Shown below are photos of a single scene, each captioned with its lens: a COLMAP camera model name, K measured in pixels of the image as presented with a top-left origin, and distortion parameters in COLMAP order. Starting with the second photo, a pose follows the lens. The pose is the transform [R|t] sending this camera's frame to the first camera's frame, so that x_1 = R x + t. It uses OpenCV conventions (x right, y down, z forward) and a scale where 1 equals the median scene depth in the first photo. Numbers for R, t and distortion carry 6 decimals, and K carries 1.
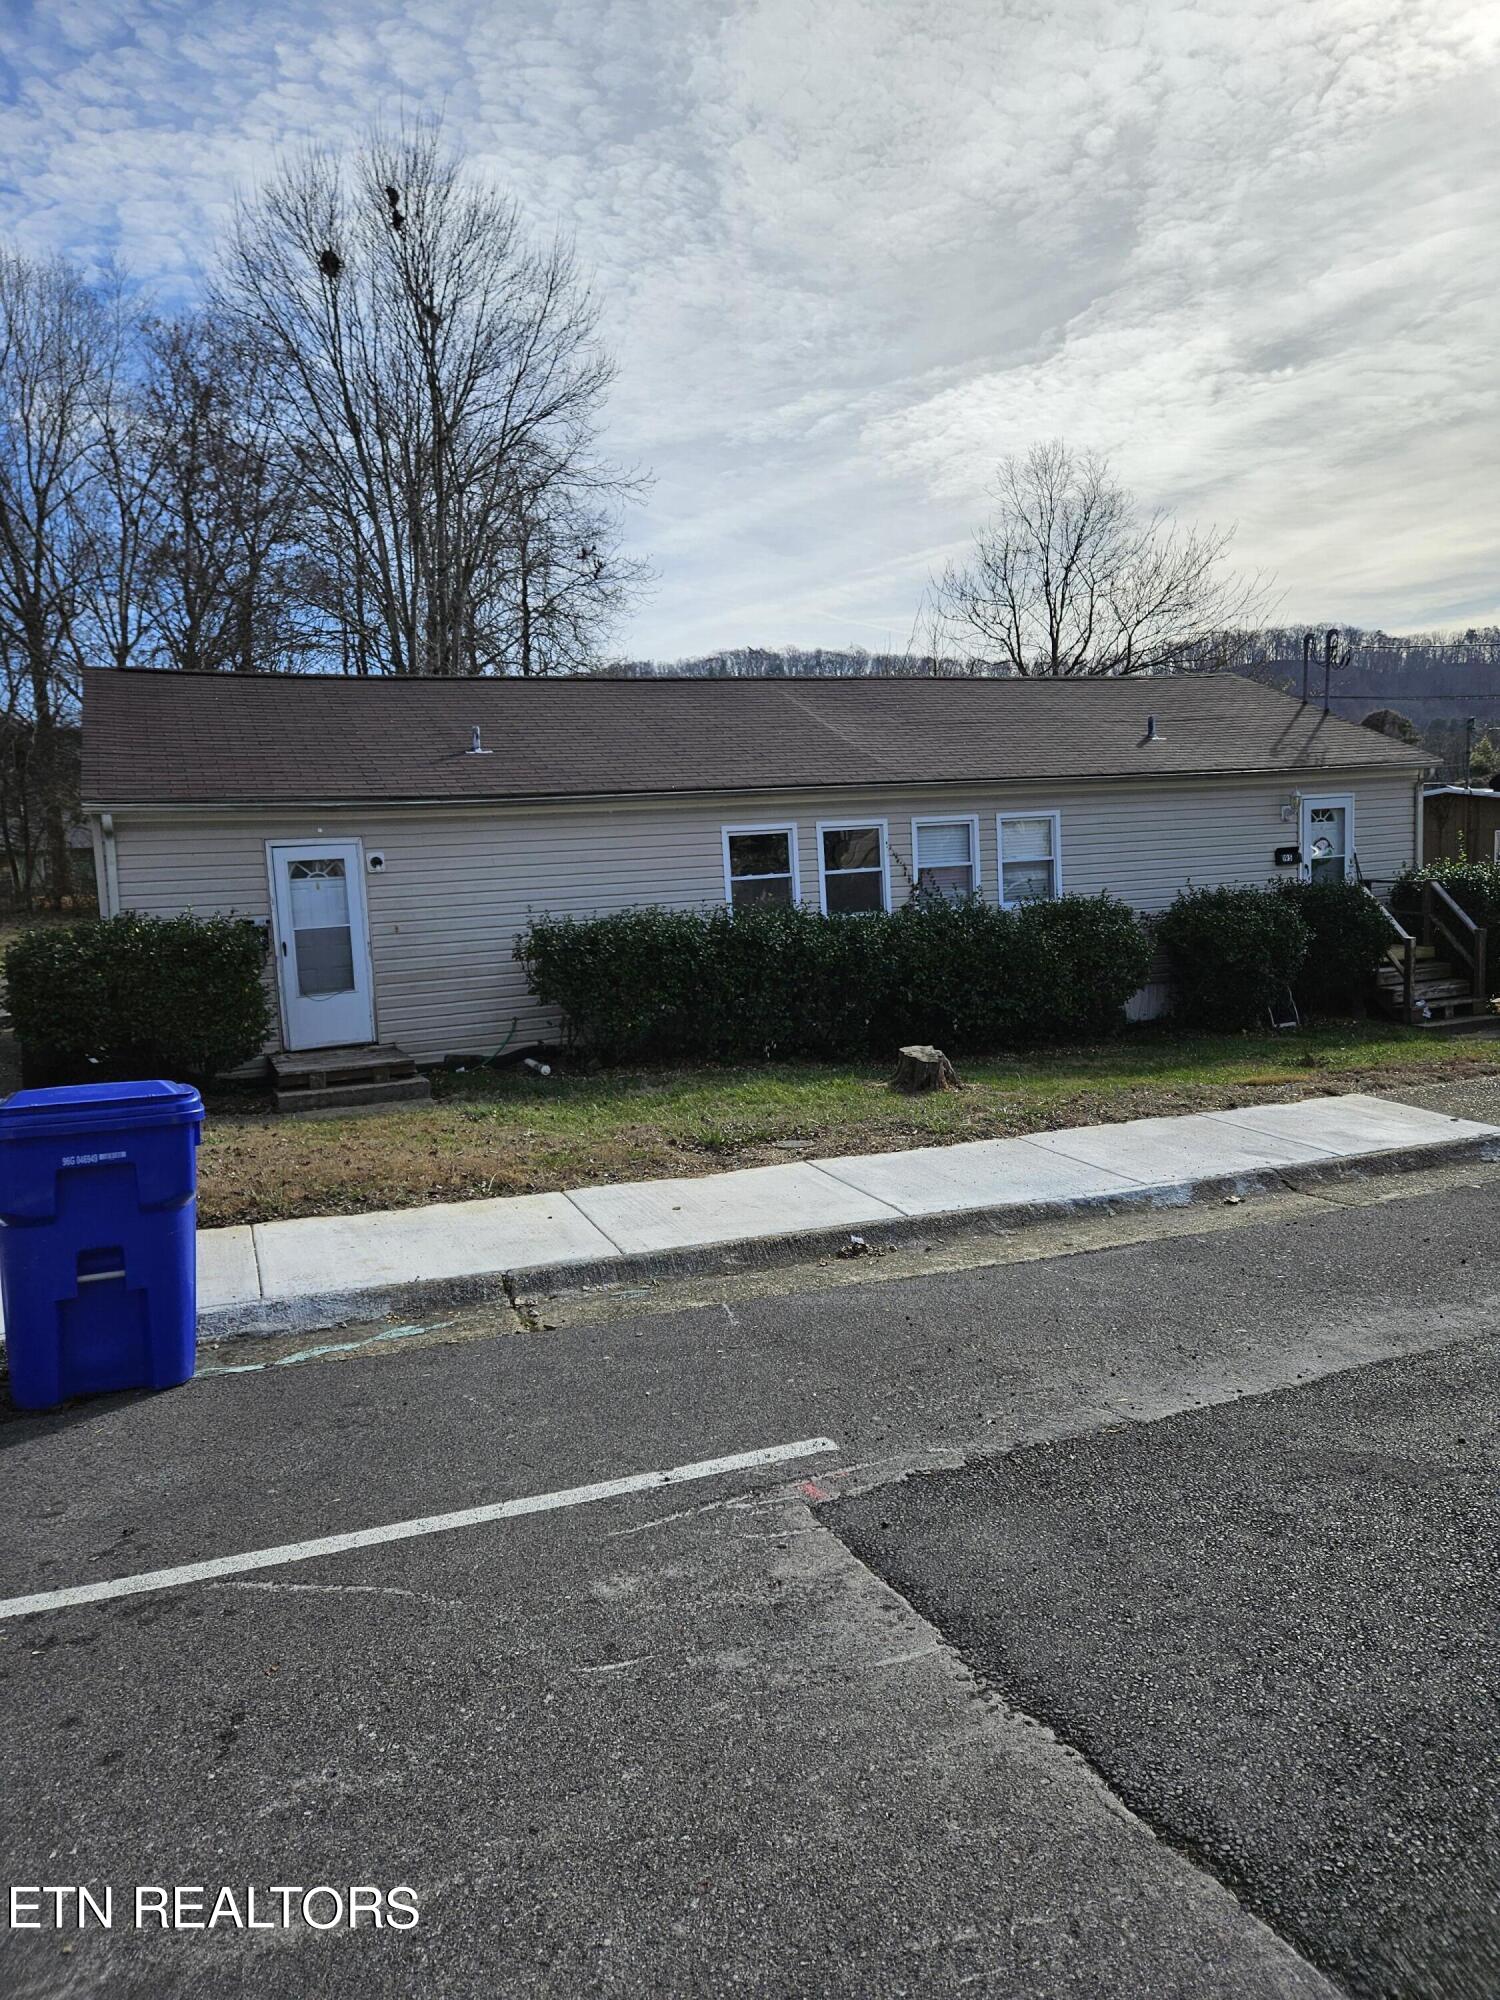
lens RADIAL K [[1350.6, 0, 755.2], [0, 1350.6, 1024.0], [0, 0, 1]] dist [0.061536, -0.048124]
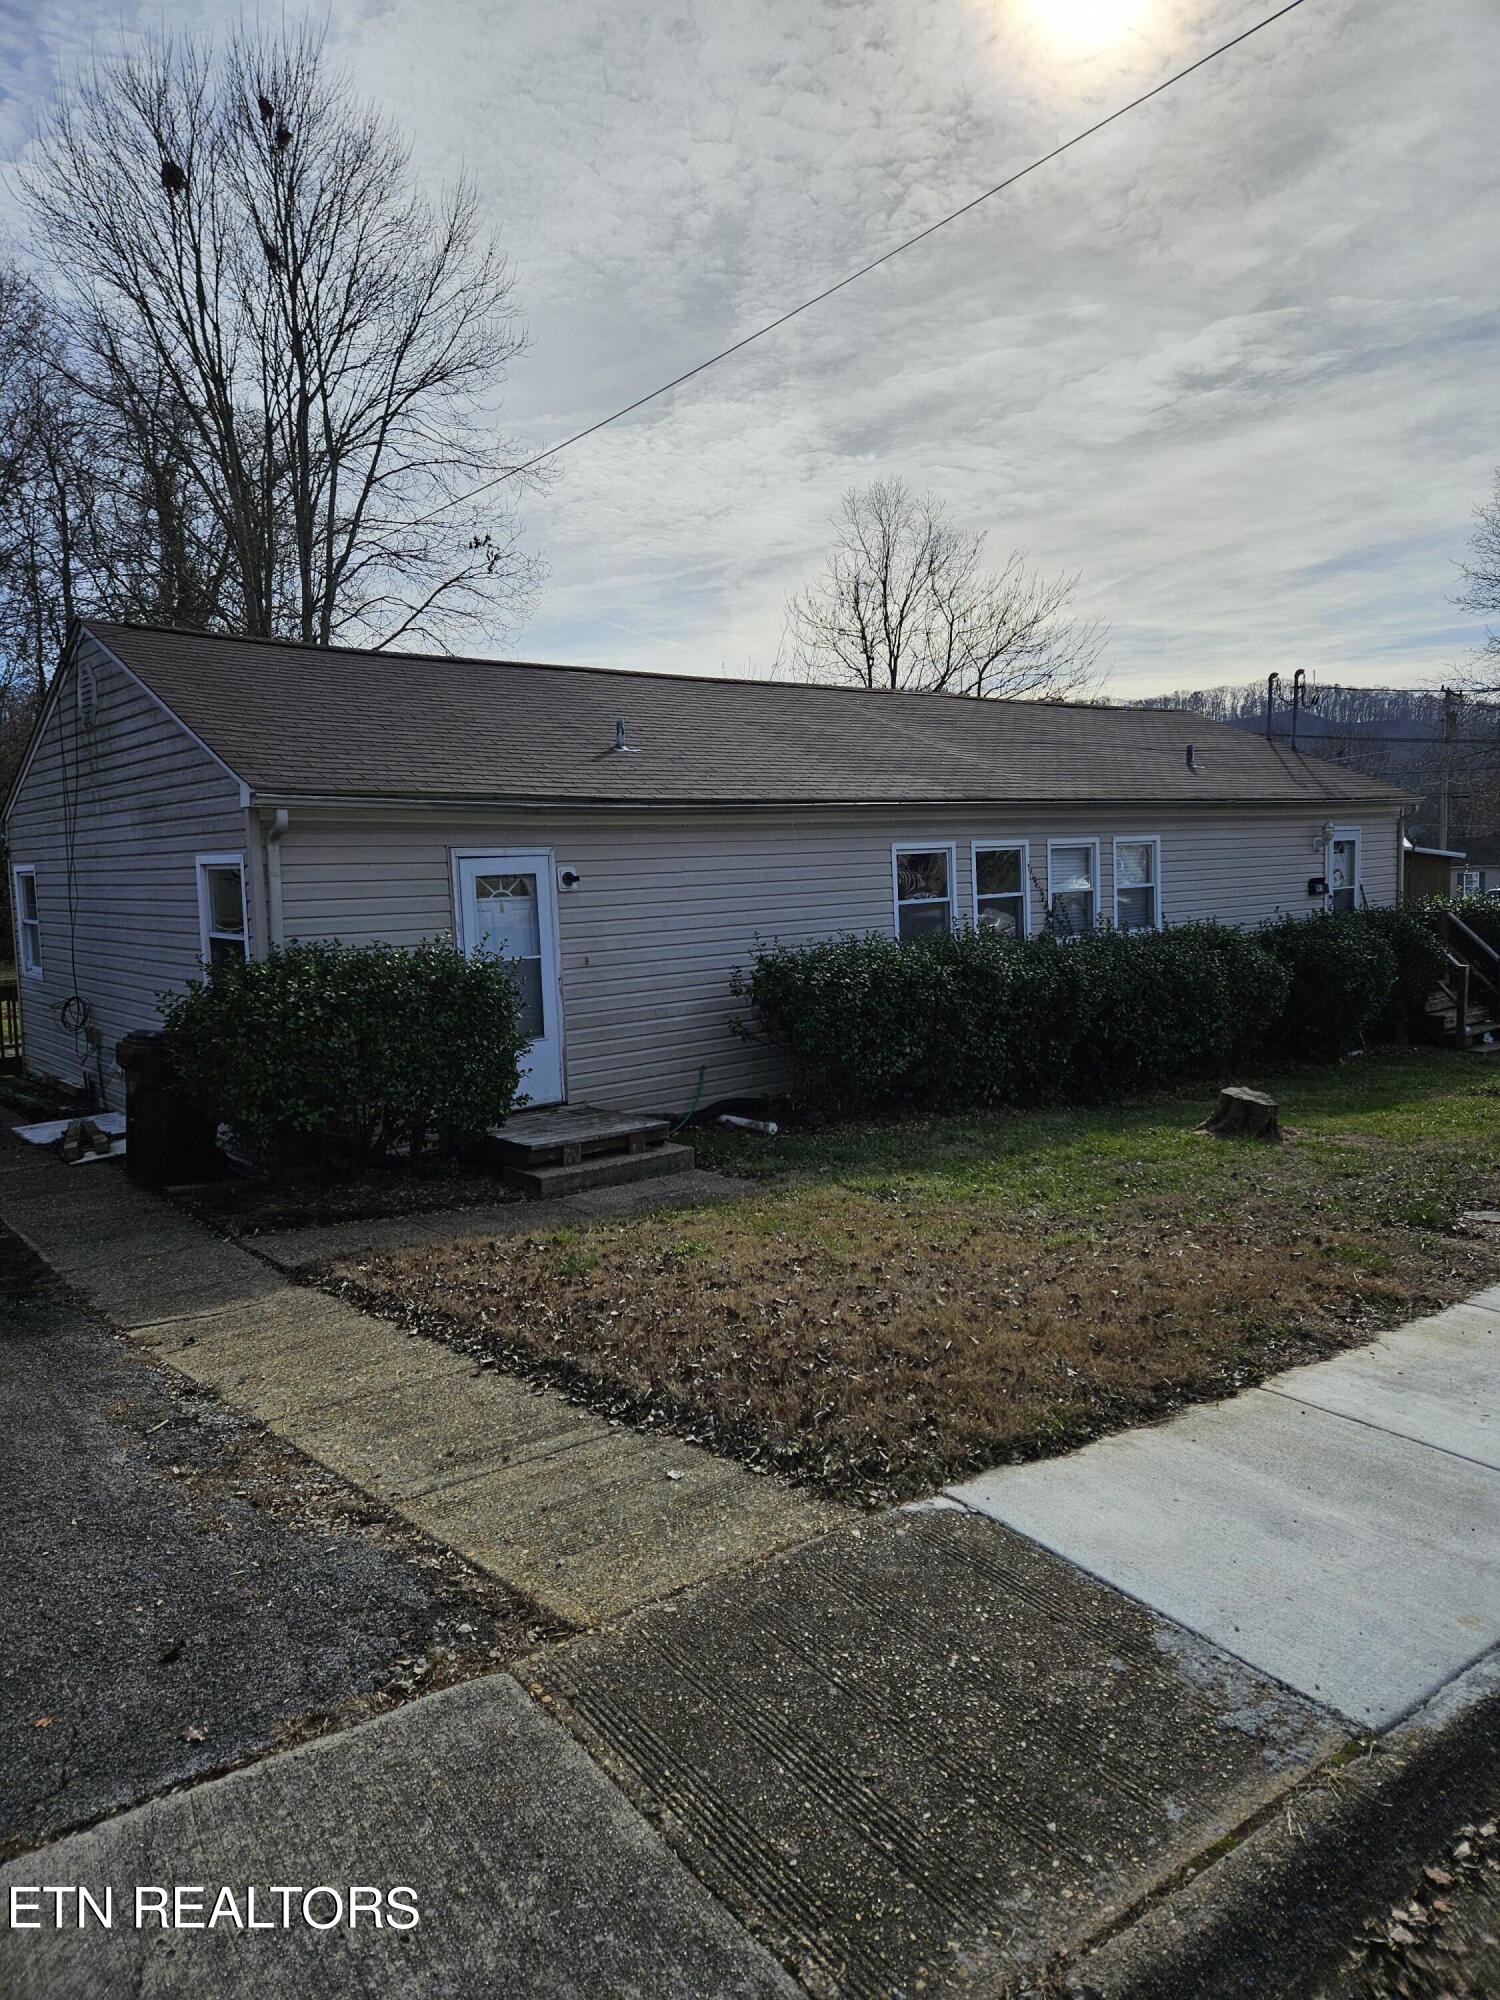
lens RADIAL K [[1330.7, 0, 744.5], [0, 1330.7, 993.2], [0, 0, 1]] dist [0.087788, -0.069813]
pose [[0.960184, -0.011196, 0.279142, -0.300478], [0.024191, 0.998776, -0.043151, -0.010549], [-0.278317, 0.048186, 0.959280, 0.158614]]
